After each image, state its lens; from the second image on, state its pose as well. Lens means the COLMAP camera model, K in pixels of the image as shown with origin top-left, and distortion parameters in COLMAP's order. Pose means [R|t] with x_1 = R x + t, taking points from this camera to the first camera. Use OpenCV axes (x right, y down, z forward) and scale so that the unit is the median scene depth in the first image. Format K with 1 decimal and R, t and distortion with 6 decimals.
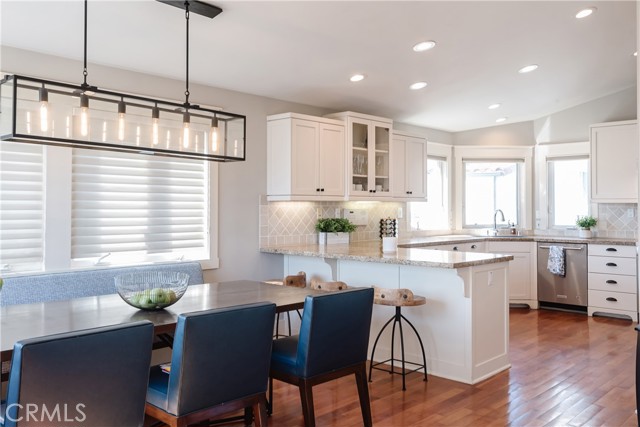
lens RADIAL K [[565.5, 0, 305.1], [0, 565.5, 188.0], [0, 0, 1]] dist [0.030001, -0.027874]
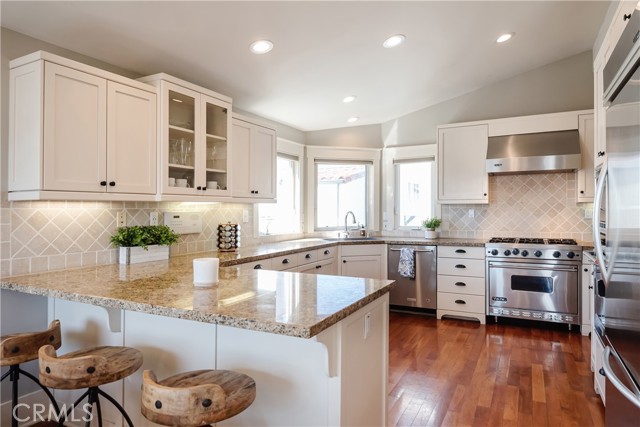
lens RADIAL K [[397.3, 0, 316.9], [0, 397.3, 210.1], [0, 0, 1]] dist [0.014170, -0.012117]
pose [[0.958760, -0.007782, 0.284110, 0.118253], [-0.001473, 0.999476, 0.032345, 0.017386], [-0.284213, -0.031429, 0.958246, 0.463088]]
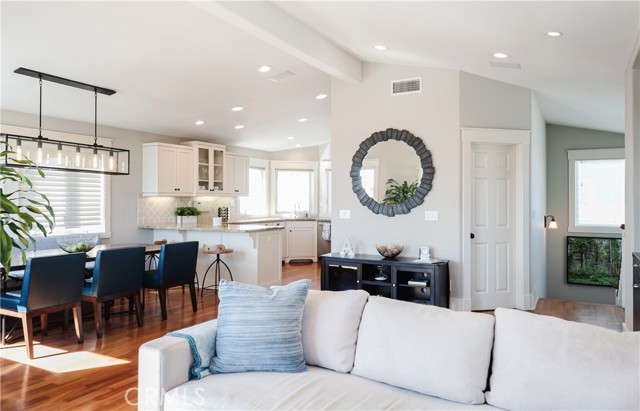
lens RADIAL K [[483.1, 0, 310.1], [0, 483.1, 194.9], [0, 0, 1]] dist [0.015212, -0.011568]
pose [[0.966278, 0.002078, 0.257493, 0.035574], [-0.008433, 0.999686, 0.023580, -0.016294], [-0.257363, -0.024956, 0.965992, -0.416386]]
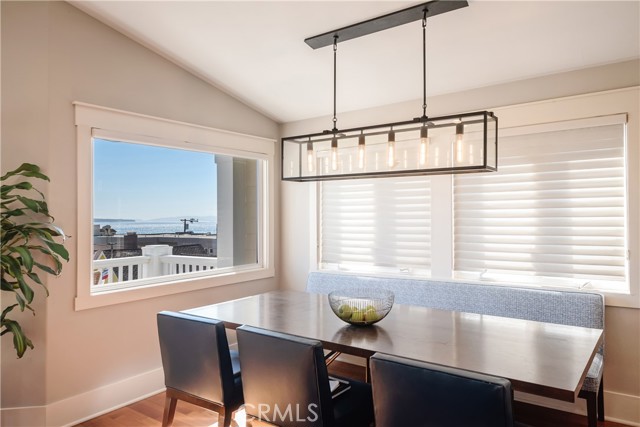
lens RADIAL K [[446.9, 0, 321.6], [0, 446.9, 217.7], [0, 0, 1]] dist [0.051432, -0.004025]
pose [[0.139150, -0.008605, -0.990234, 0.305264], [0.045006, 0.998984, -0.002357, 0.007168], [0.989248, -0.044238, 0.139396, 0.432747]]
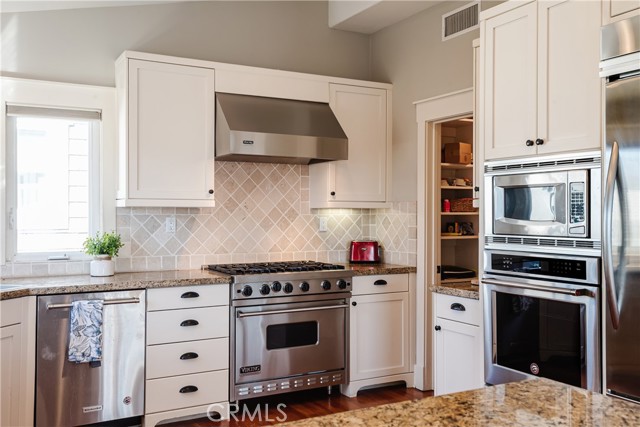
lens RADIAL K [[624.5, 0, 325.3], [0, 624.5, 212.6], [0, 0, 1]] dist [0.047741, 0.000000]
pose [[0.279565, 0.003005, 0.960122, 0.014980], [-0.032590, 0.999449, 0.006362, 0.026718], [-0.959573, -0.033069, 0.279509, 0.803475]]
